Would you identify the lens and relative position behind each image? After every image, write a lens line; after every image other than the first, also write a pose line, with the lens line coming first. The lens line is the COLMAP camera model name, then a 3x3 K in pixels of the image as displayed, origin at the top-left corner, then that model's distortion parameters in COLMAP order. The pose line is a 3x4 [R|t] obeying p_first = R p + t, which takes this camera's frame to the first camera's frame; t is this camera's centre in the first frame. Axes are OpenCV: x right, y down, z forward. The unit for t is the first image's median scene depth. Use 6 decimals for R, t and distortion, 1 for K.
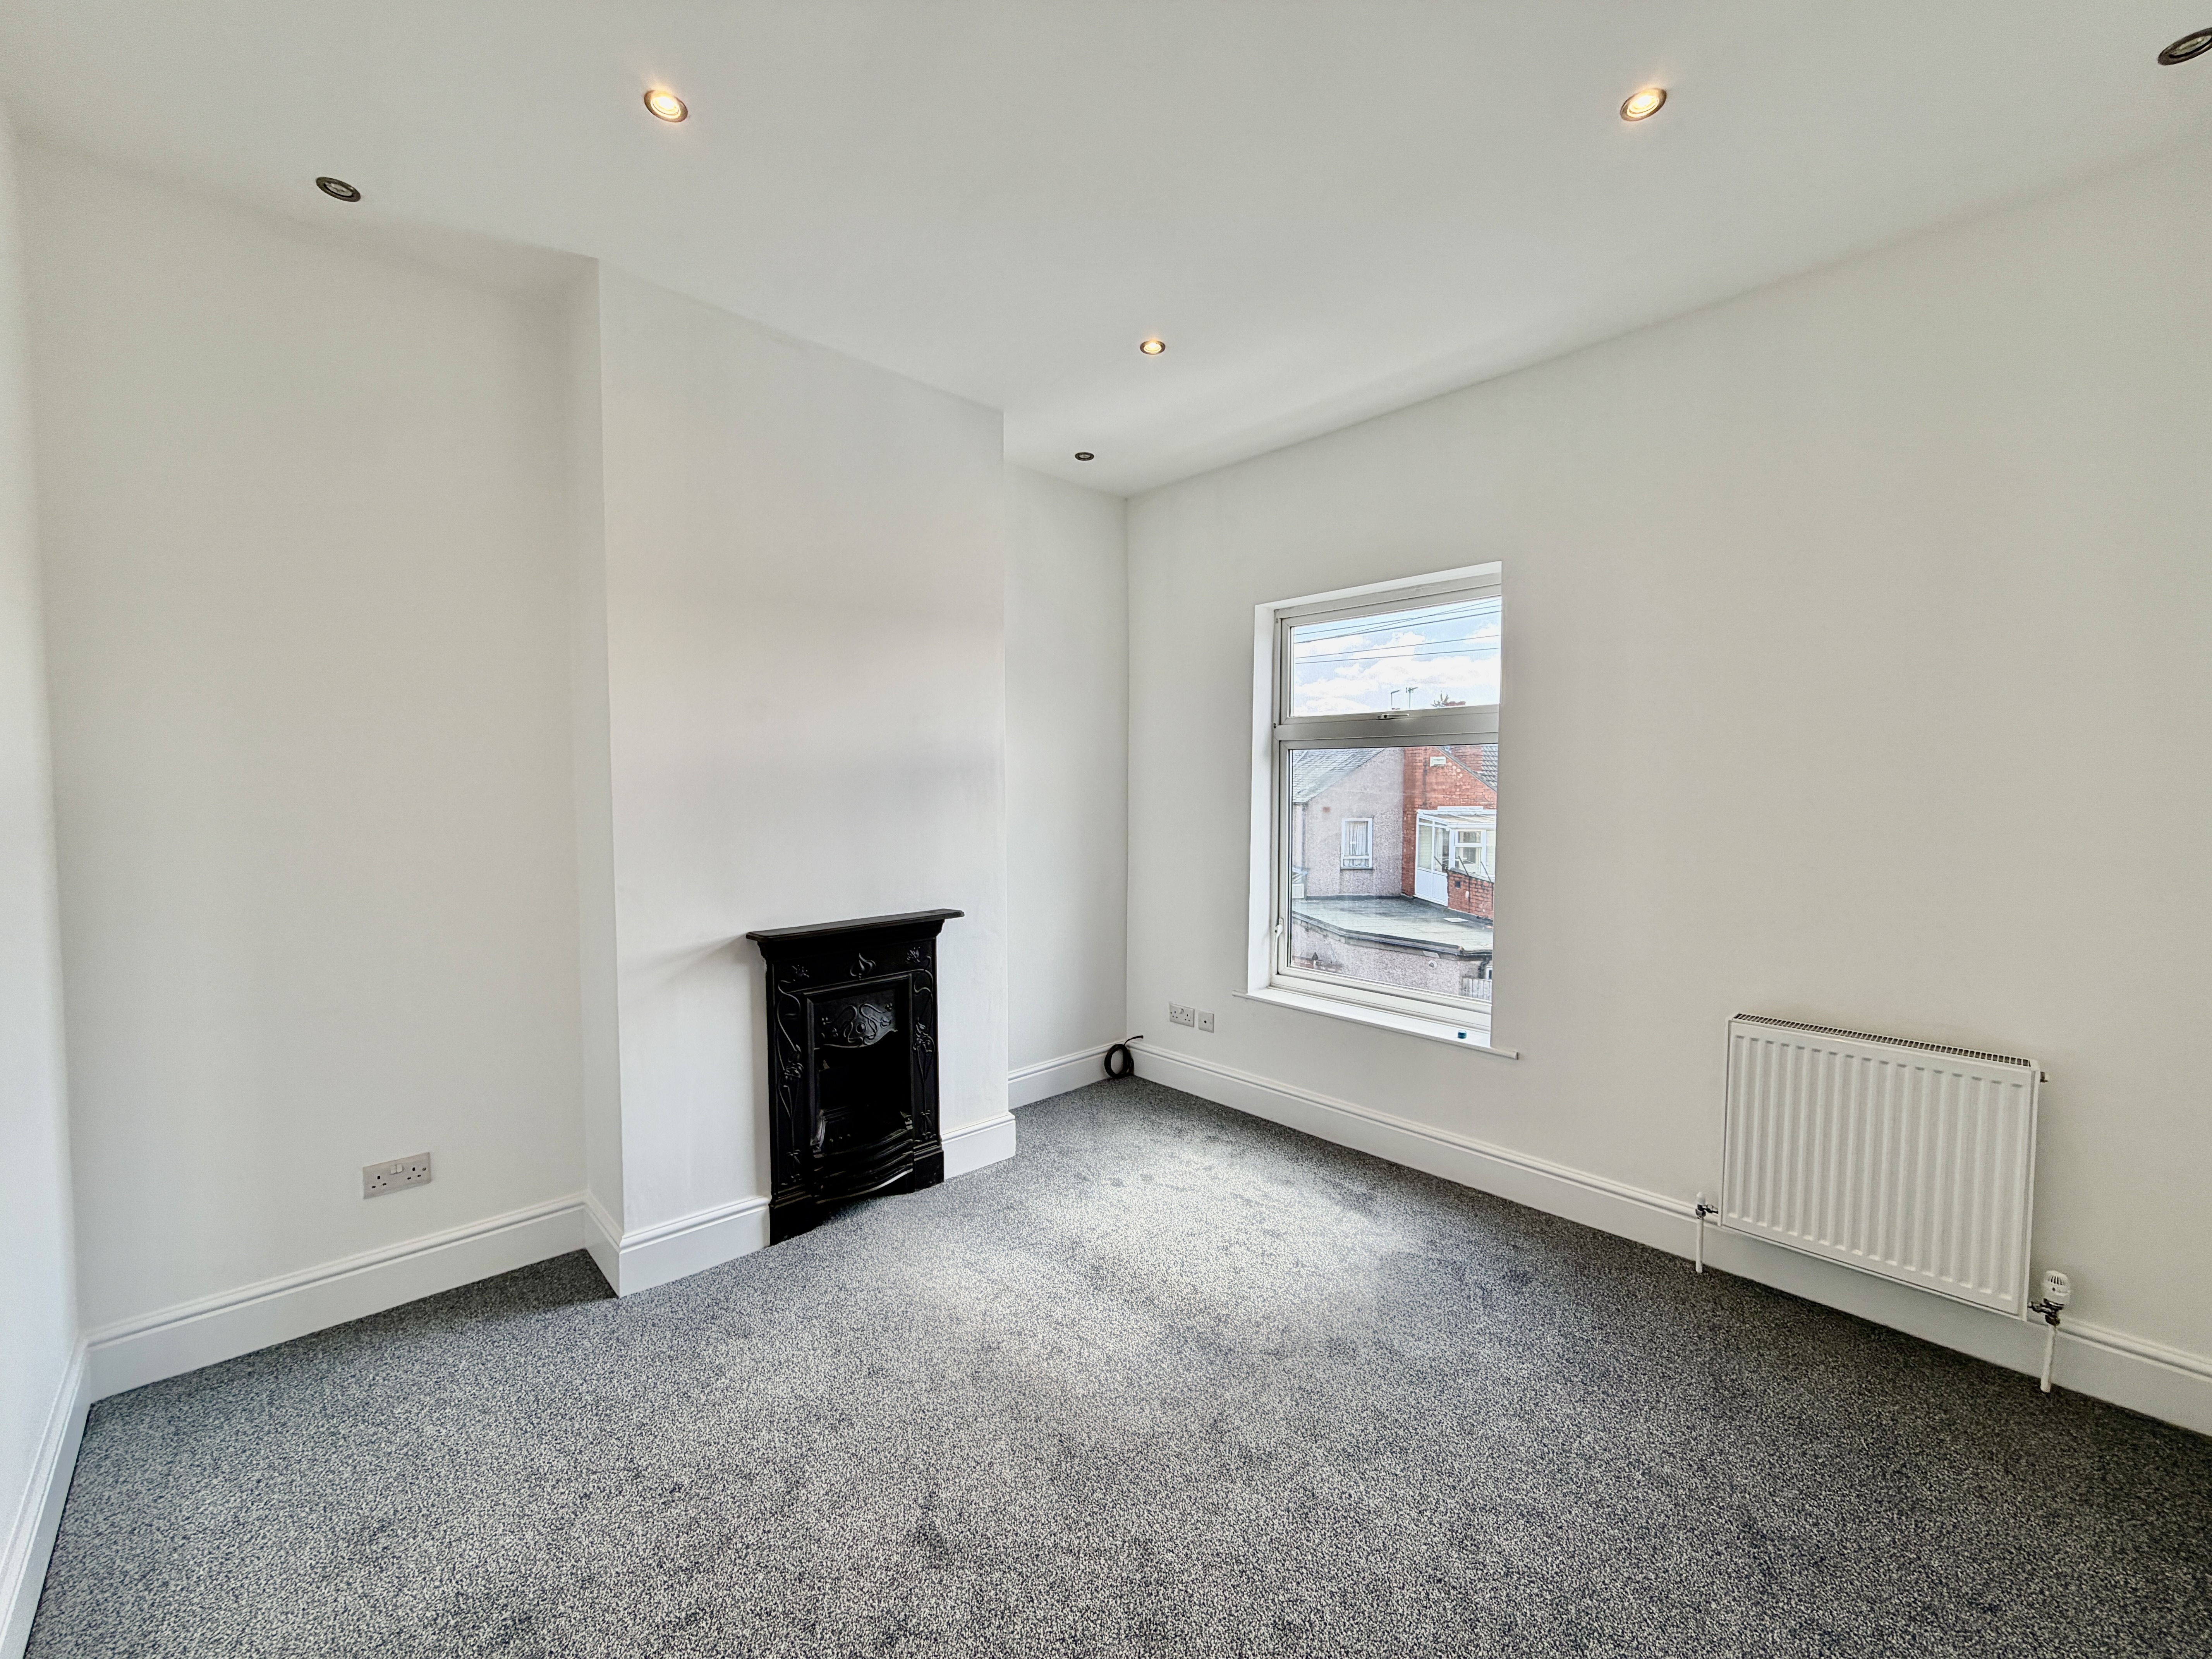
lens RADIAL K [[880.4, 0, 1099.5], [0, 880.4, 826.2], [0, 0, 1]] dist [0.000046, -0.000341]
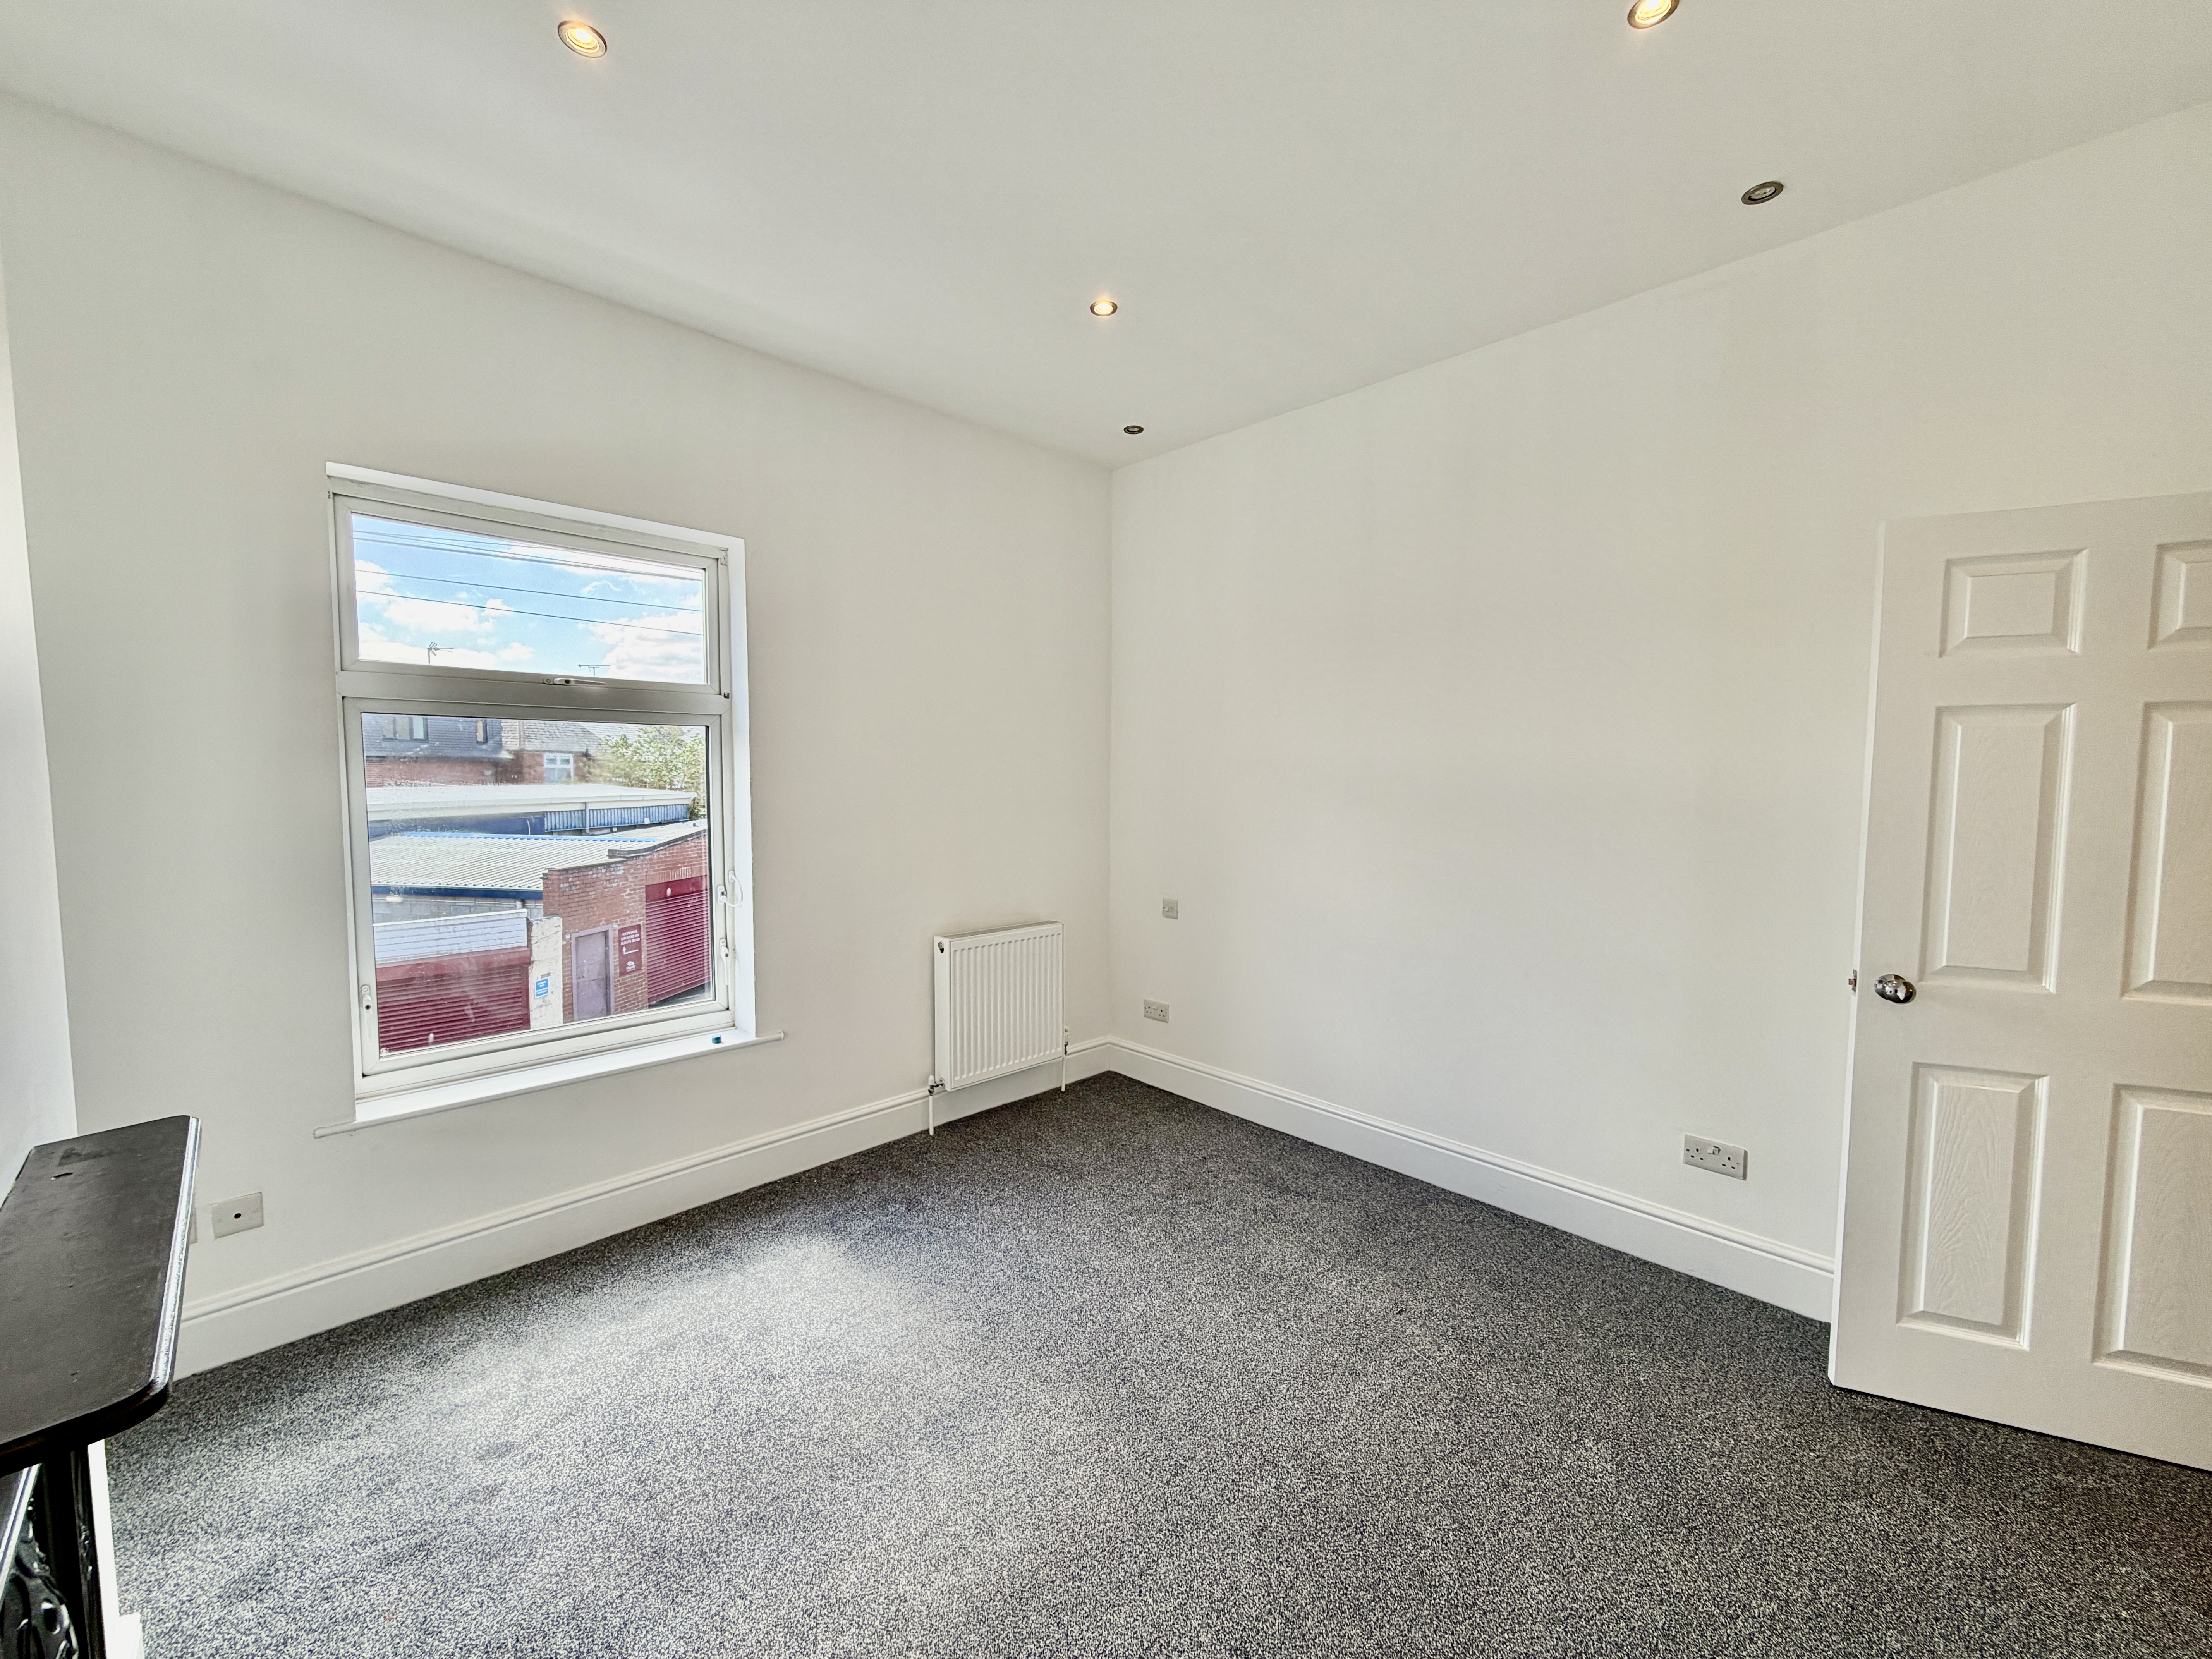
lens RADIAL K [[880.4, 0, 1099.5], [0, 880.4, 826.2], [0, 0, 1]] dist [0.000046, -0.000341]
pose [[-0.015991, -0.070103, 0.997412, -0.507221], [0.039980, 0.996697, 0.070694, -0.037823], [-0.999073, 0.041007, -0.013136, 0.599171]]
